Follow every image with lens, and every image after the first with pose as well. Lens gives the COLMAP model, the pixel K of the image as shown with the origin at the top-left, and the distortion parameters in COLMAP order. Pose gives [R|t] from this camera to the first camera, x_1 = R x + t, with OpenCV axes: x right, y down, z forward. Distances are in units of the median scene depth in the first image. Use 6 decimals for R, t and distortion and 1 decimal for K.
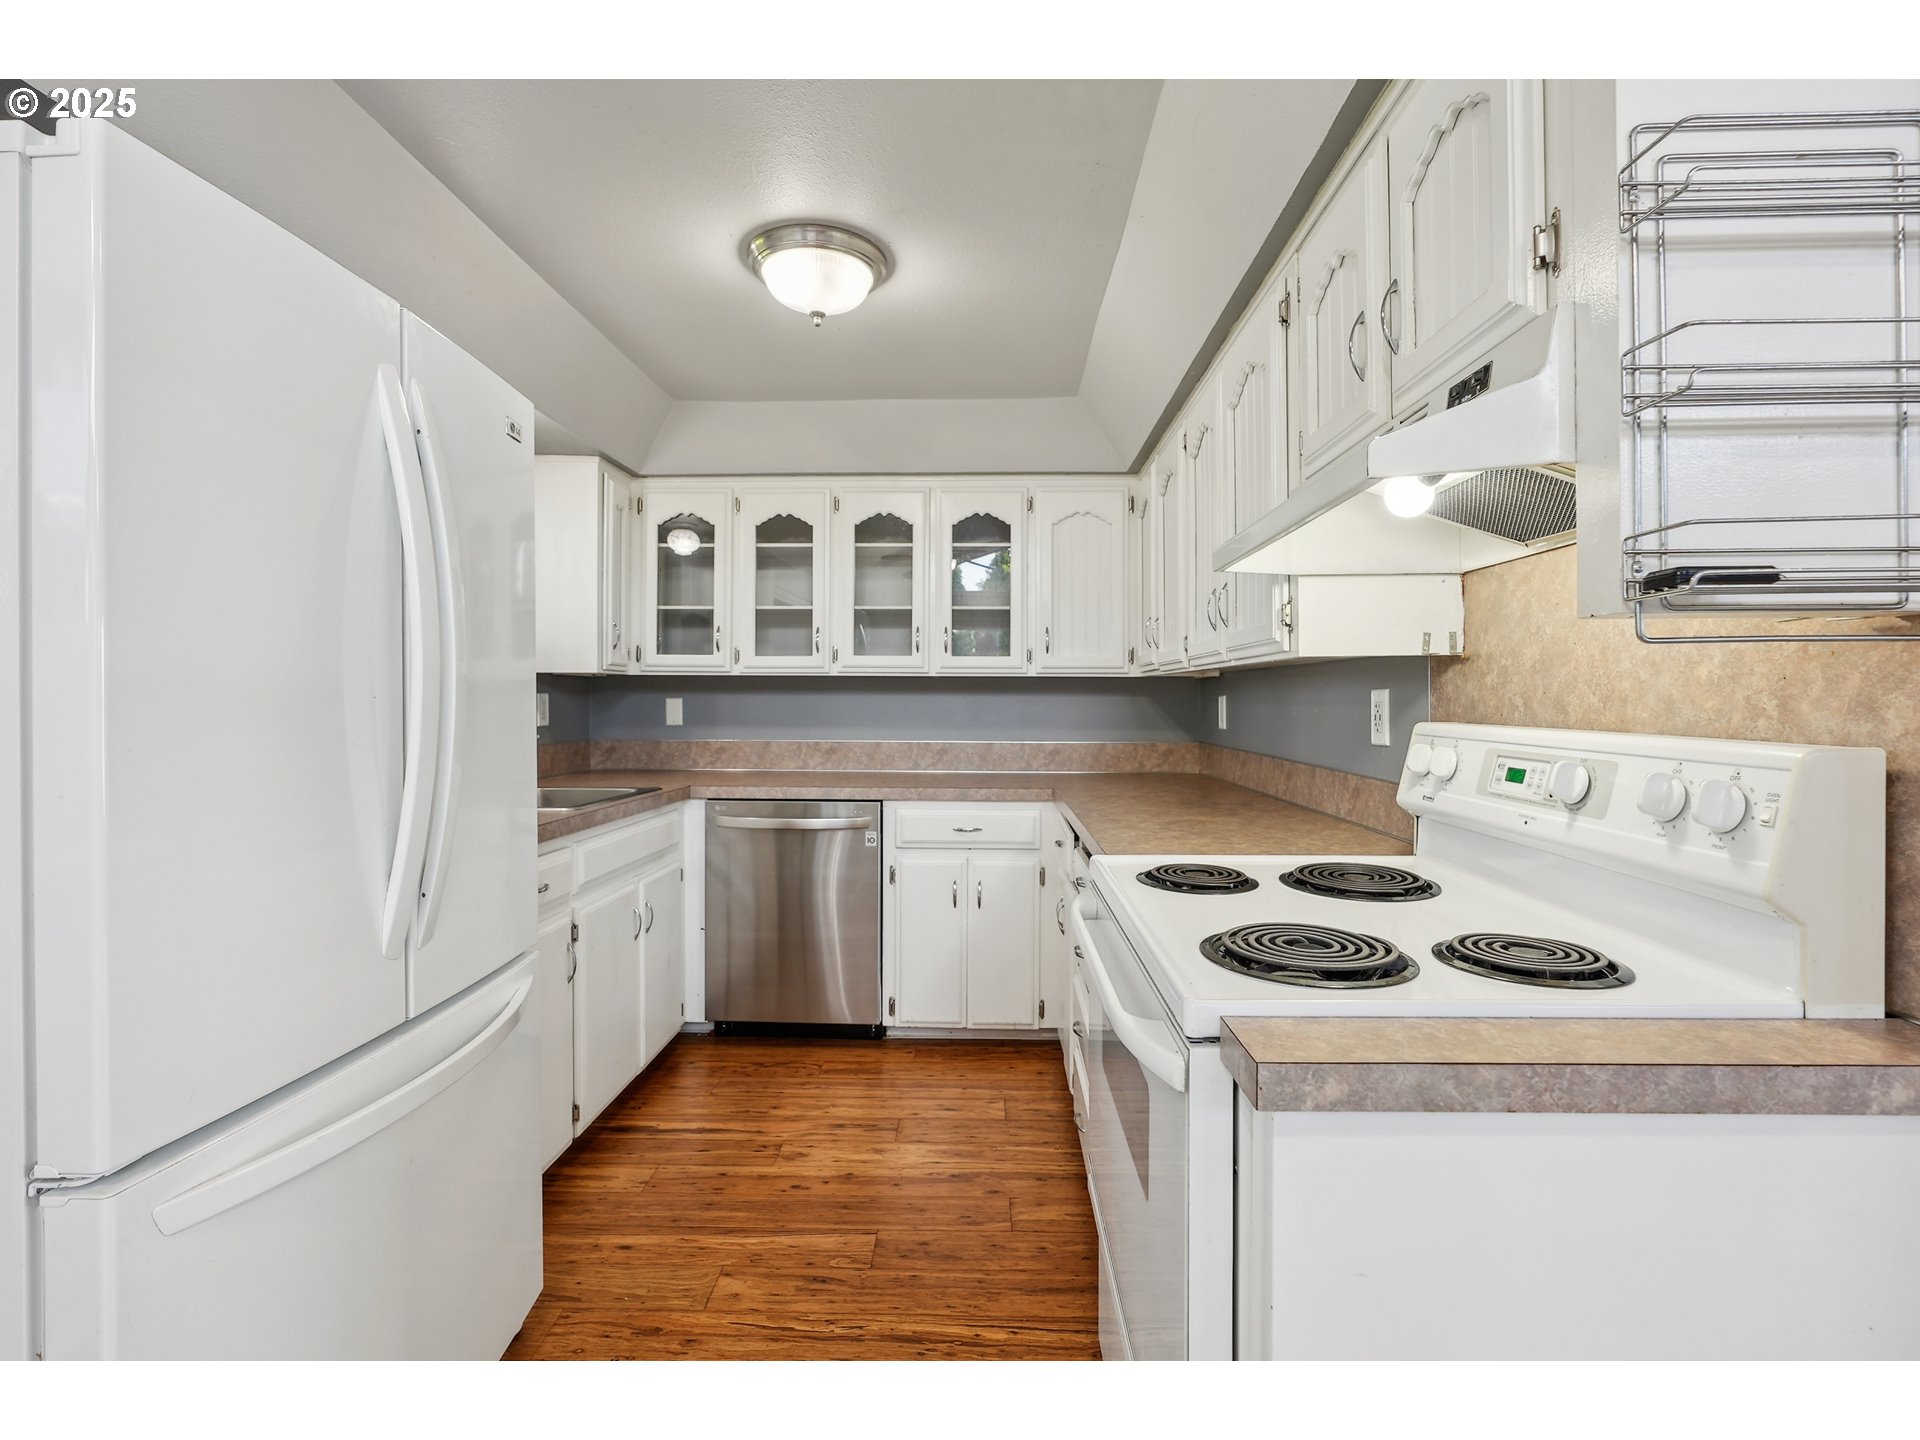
lens RADIAL K [[879.2, 0, 963.1], [0, 879.2, 720.6], [0, 0, 1]] dist [-0.005182, 0.001050]
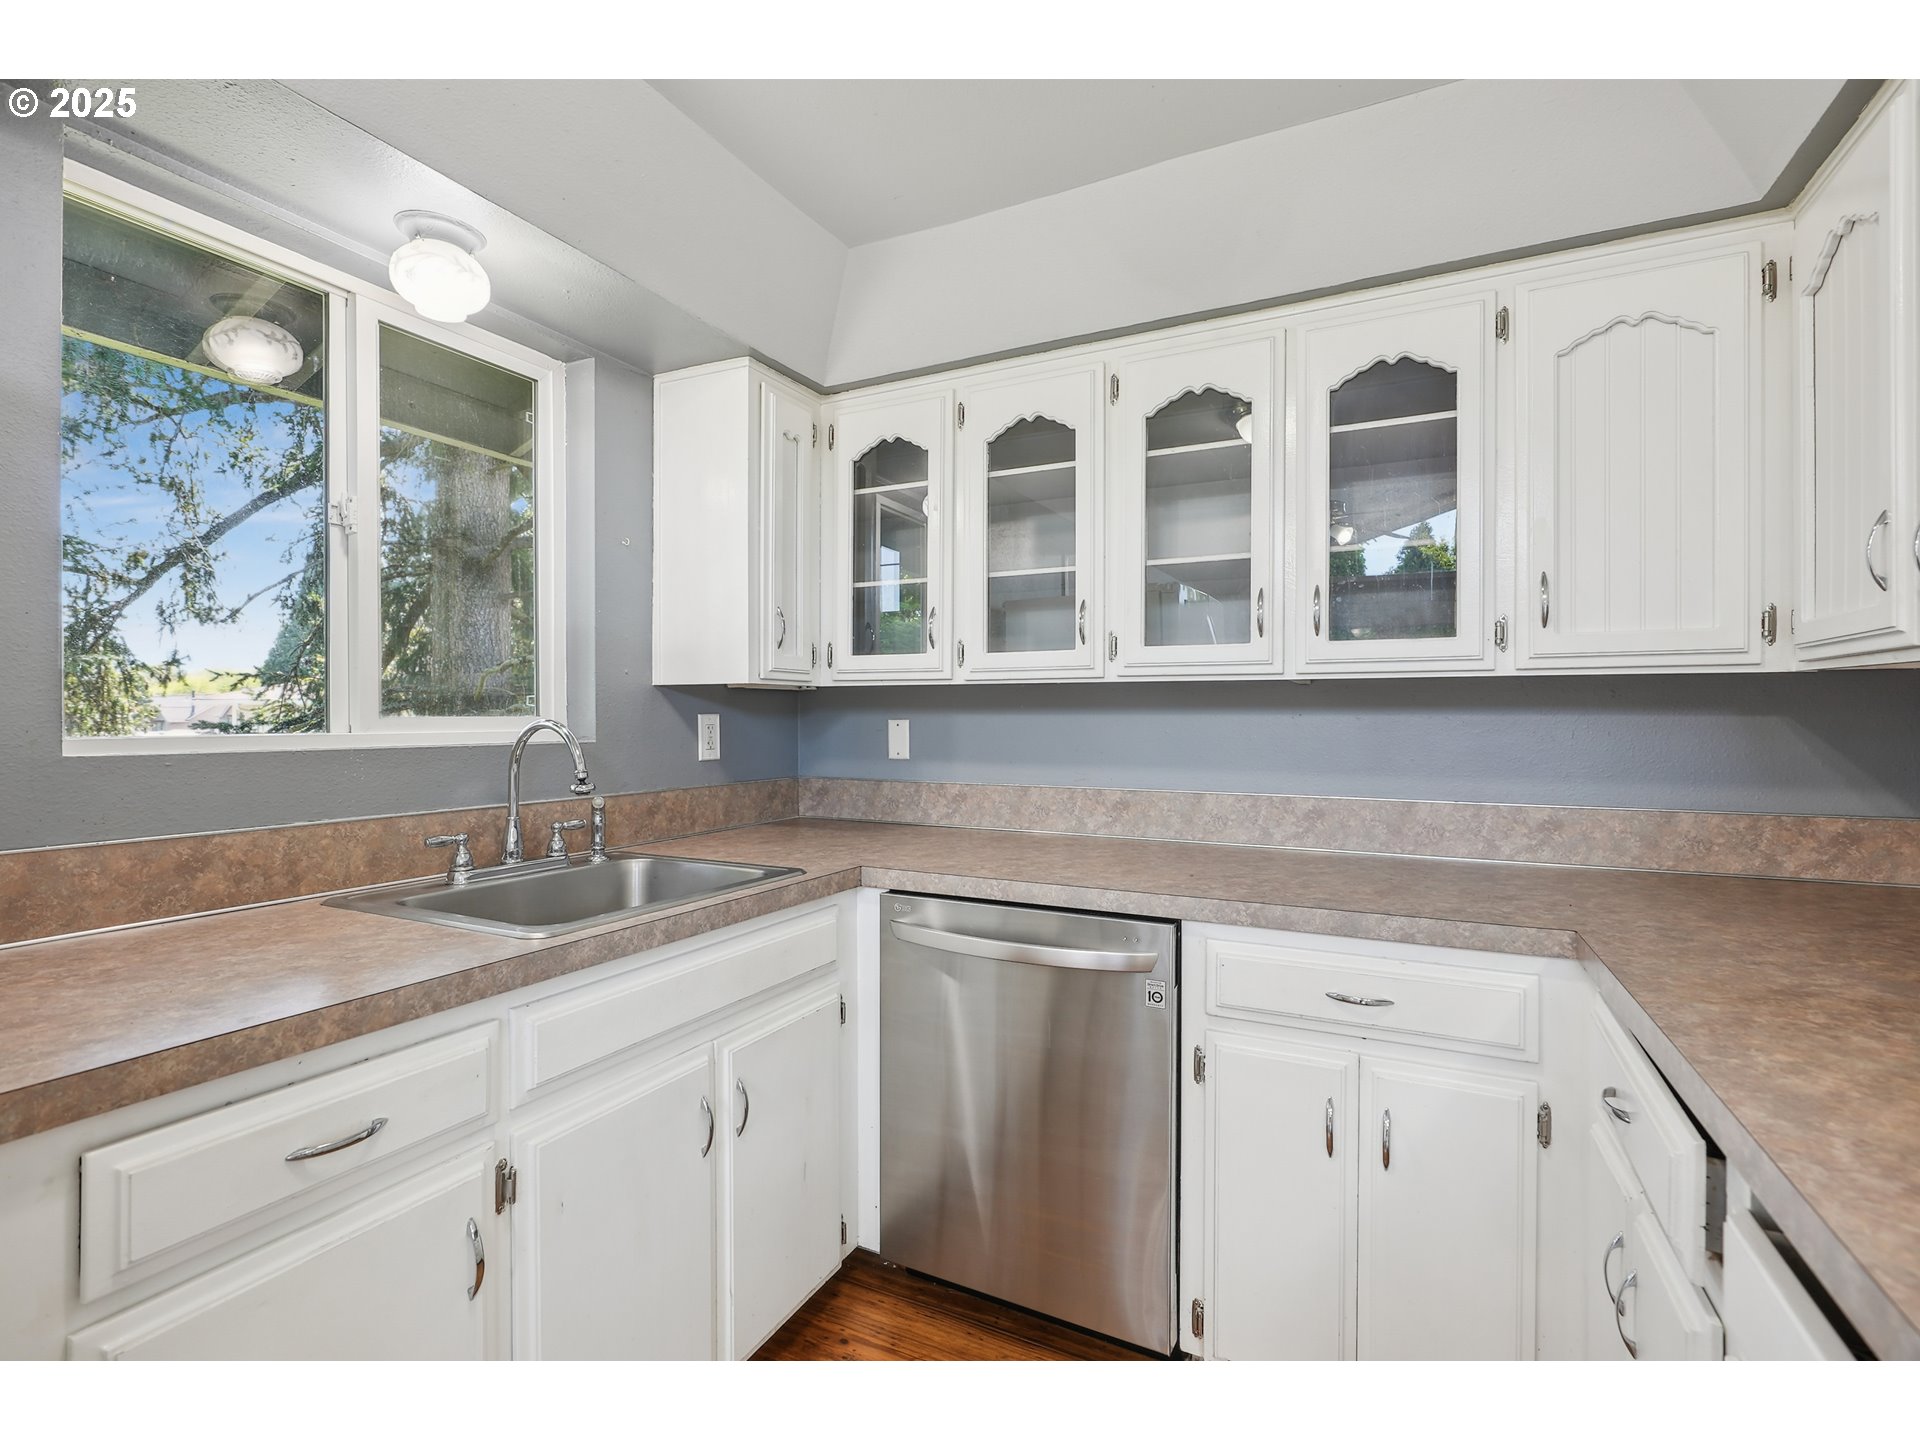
lens RADIAL K [[879.2, 0, 963.1], [0, 879.2, 720.6], [0, 0, 1]] dist [-0.005182, 0.001050]
pose [[0.907442, -0.000023, -0.420178, 0.009312], [-0.007367, 0.999845, -0.015964, -0.015803], [0.420113, 0.017581, 0.907301, 0.435585]]
